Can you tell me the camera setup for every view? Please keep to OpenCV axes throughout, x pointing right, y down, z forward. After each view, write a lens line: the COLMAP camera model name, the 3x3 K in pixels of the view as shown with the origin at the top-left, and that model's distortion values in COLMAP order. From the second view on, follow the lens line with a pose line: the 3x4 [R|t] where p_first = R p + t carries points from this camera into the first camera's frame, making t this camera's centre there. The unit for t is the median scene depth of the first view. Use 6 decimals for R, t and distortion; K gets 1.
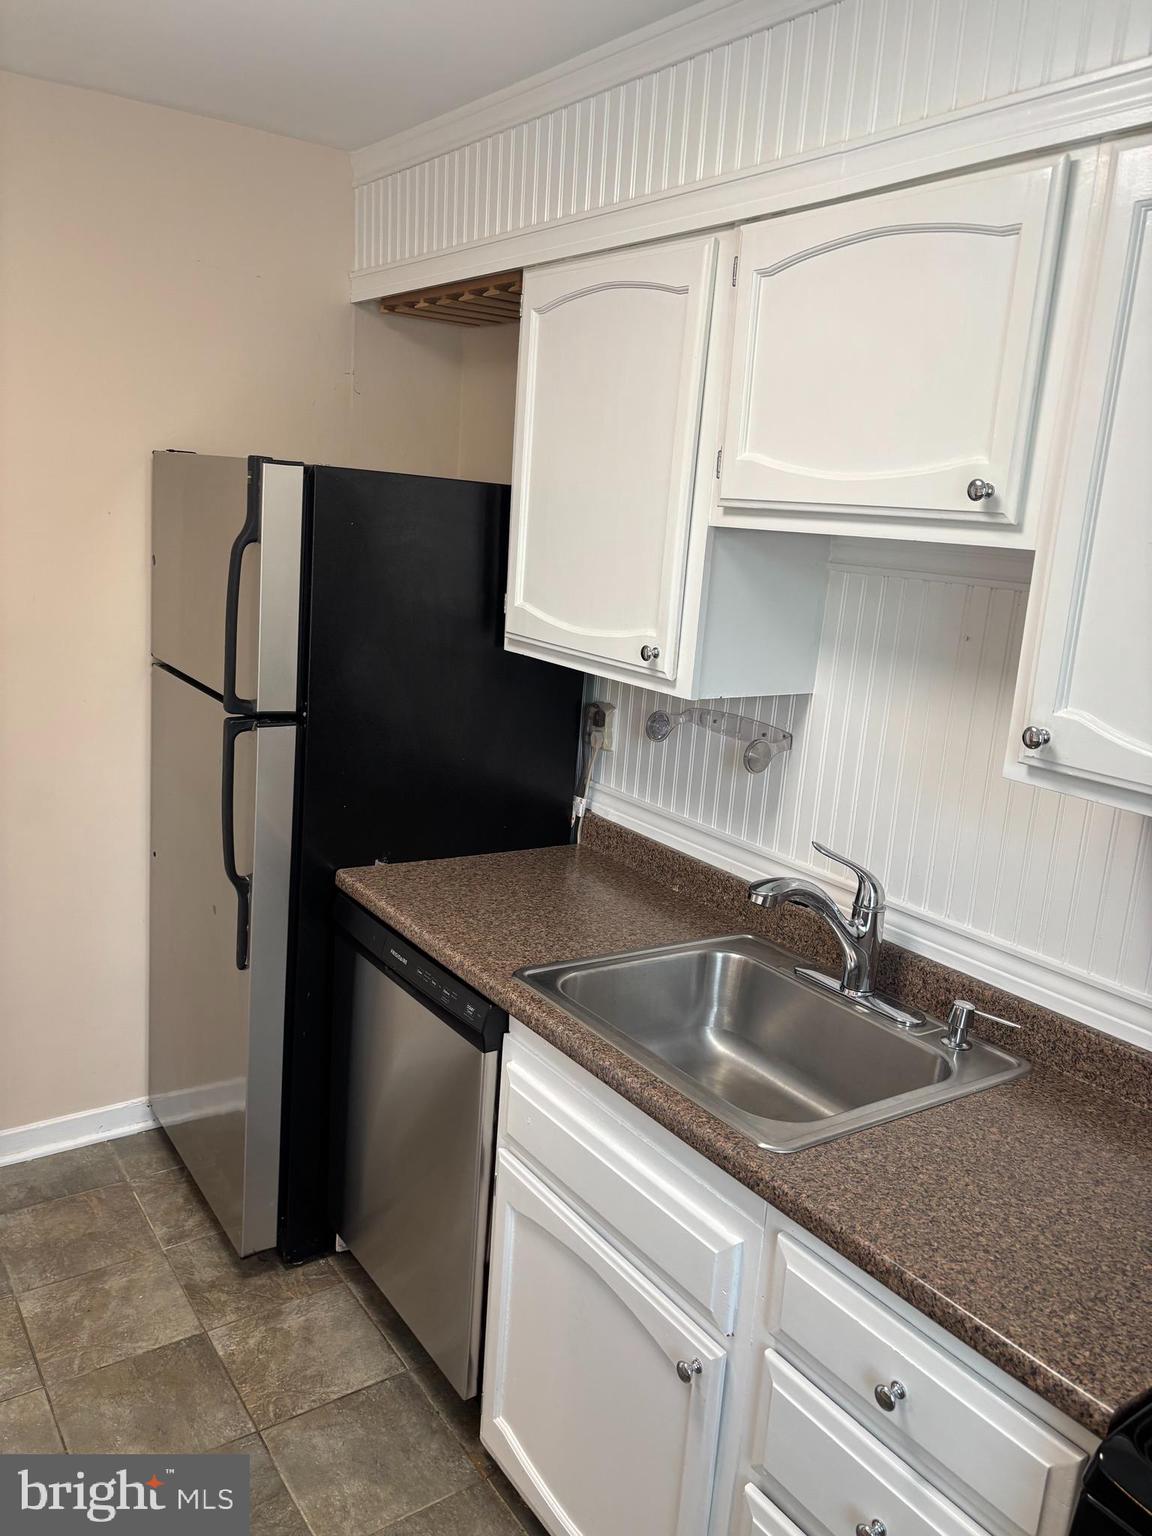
lens RADIAL K [[1156.3, 0, 587.7], [0, 1156.3, 767.9], [0, 0, 1]] dist [0.047468, -0.048217]
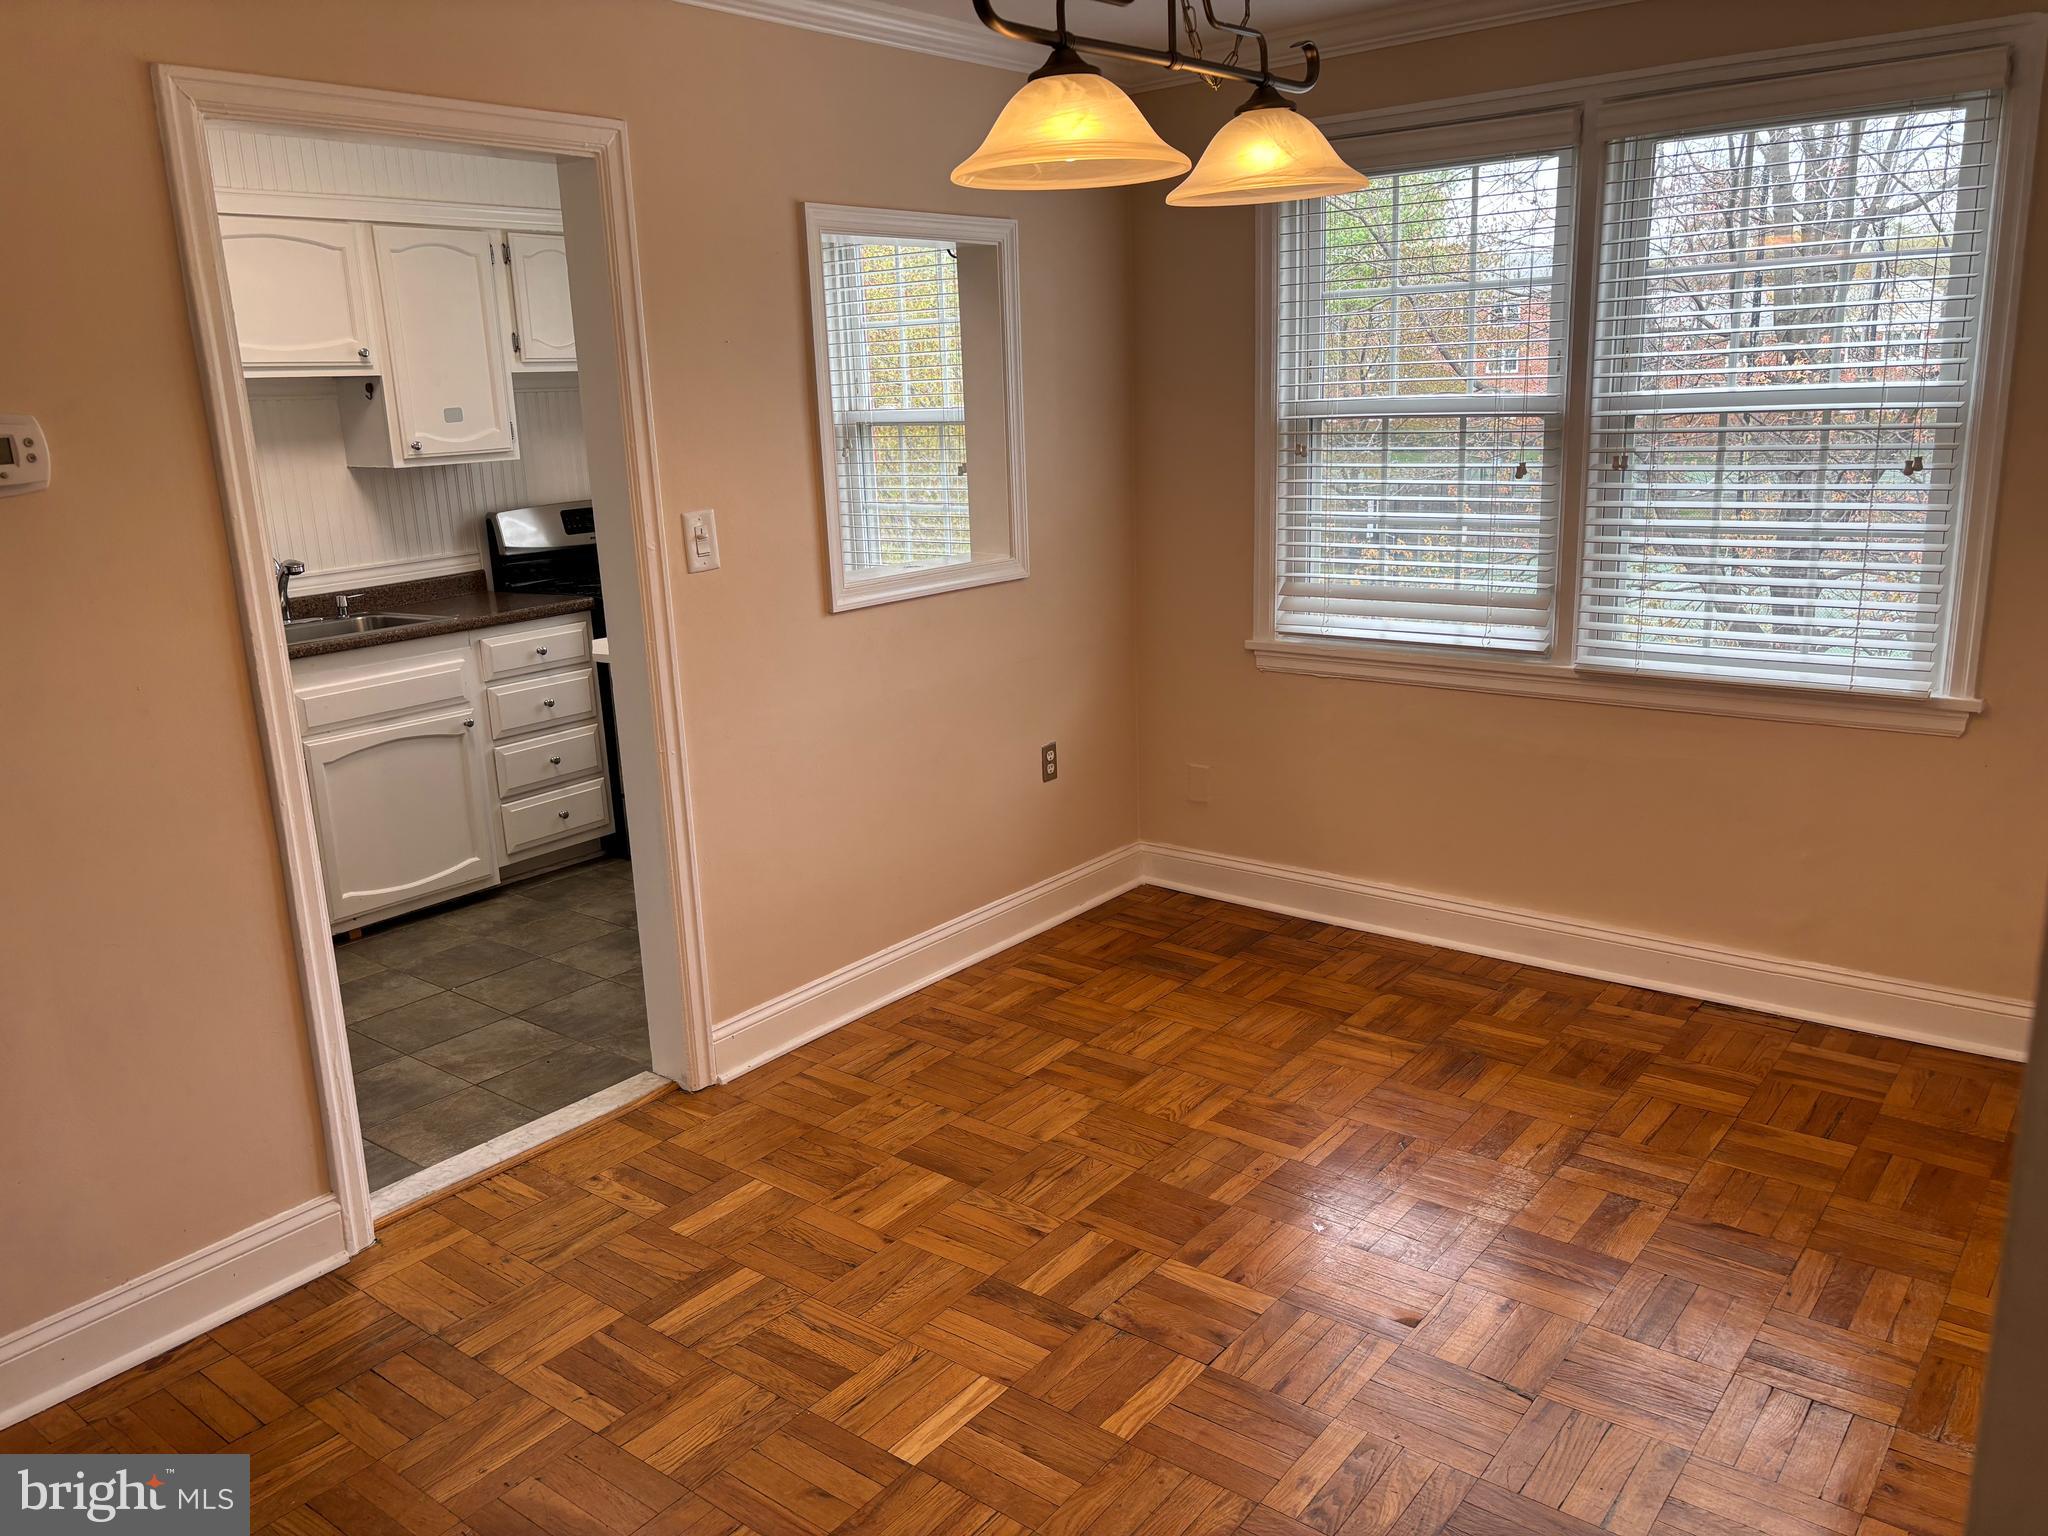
lens RADIAL K [[1548.4, 0, 1024.0], [0, 1548.4, 768.0], [0, 0, 1]] dist [0.101910, -0.068618]
pose [[-0.276726, -0.300989, 0.912594, -2.316663], [0.220218, 0.904543, 0.365111, -0.243331], [-0.935375, 0.302006, -0.184027, 0.383771]]
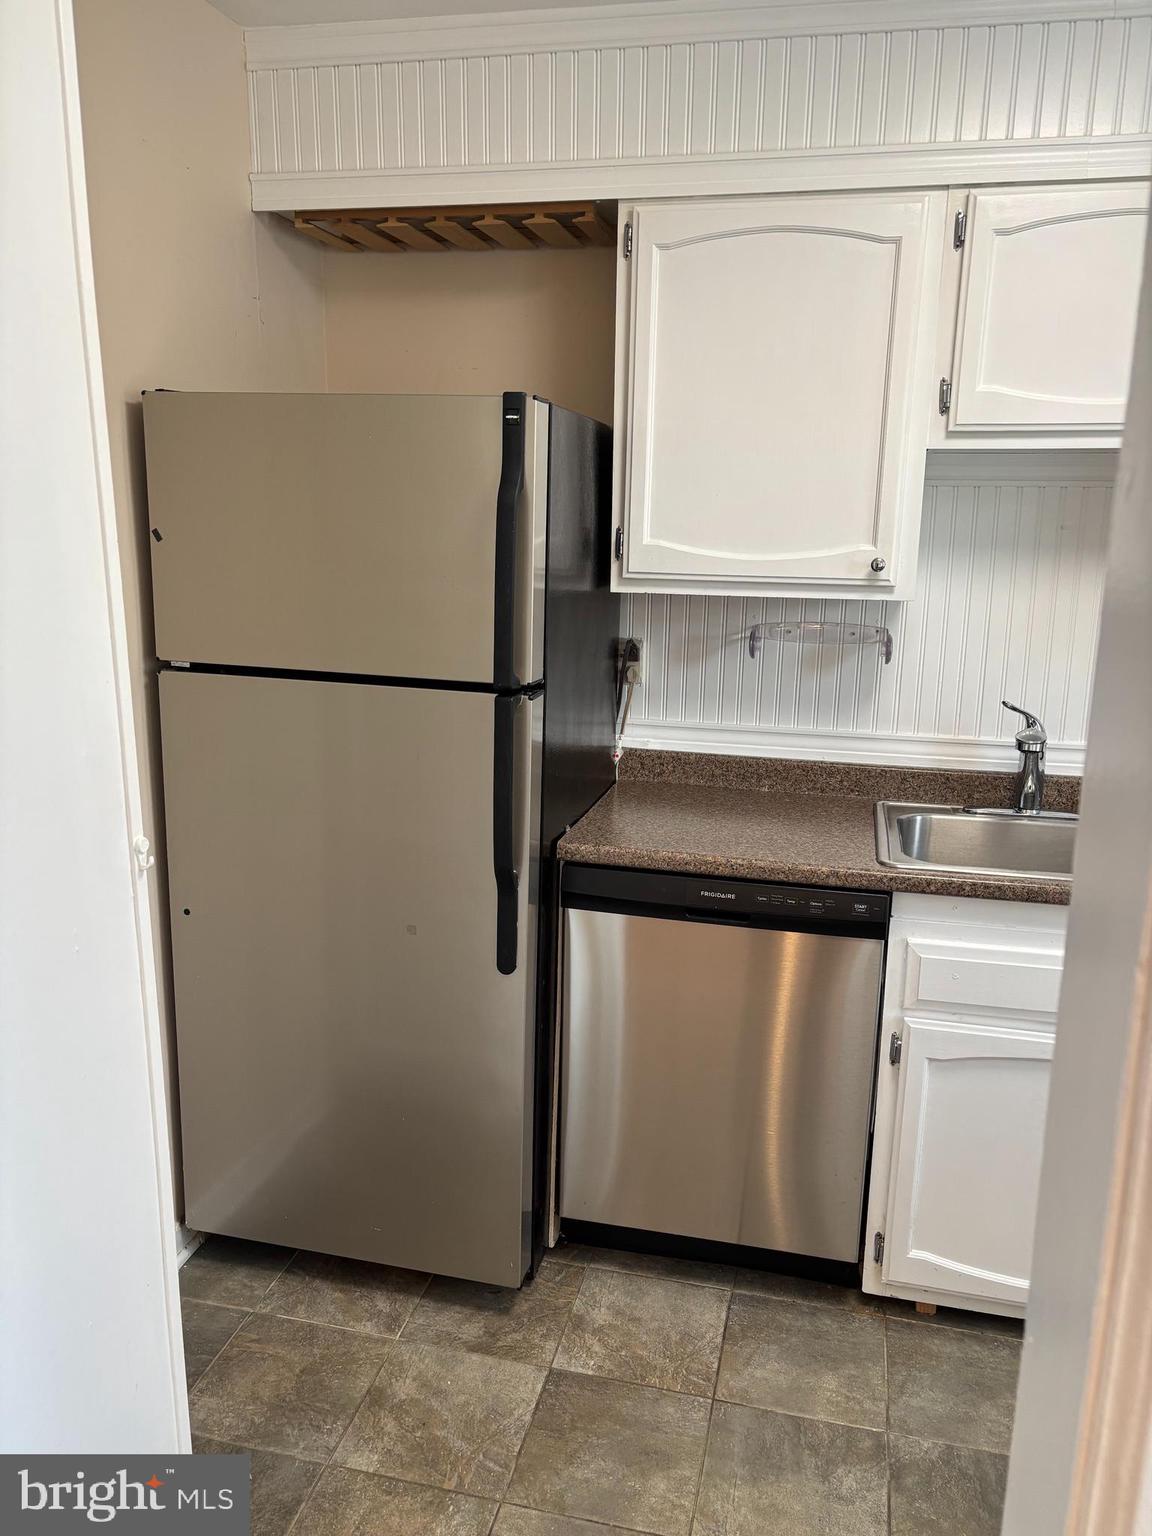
lens RADIAL K [[1149.5, 0, 580.9], [0, 1149.5, 777.6], [0, 0, 1]] dist [0.025389, -0.003415]
pose [[0.749827, -0.210684, 0.627193, -0.856908], [0.182223, 0.977045, 0.110352, -0.069343], [-0.636045, 0.031544, 0.771007, 0.301729]]
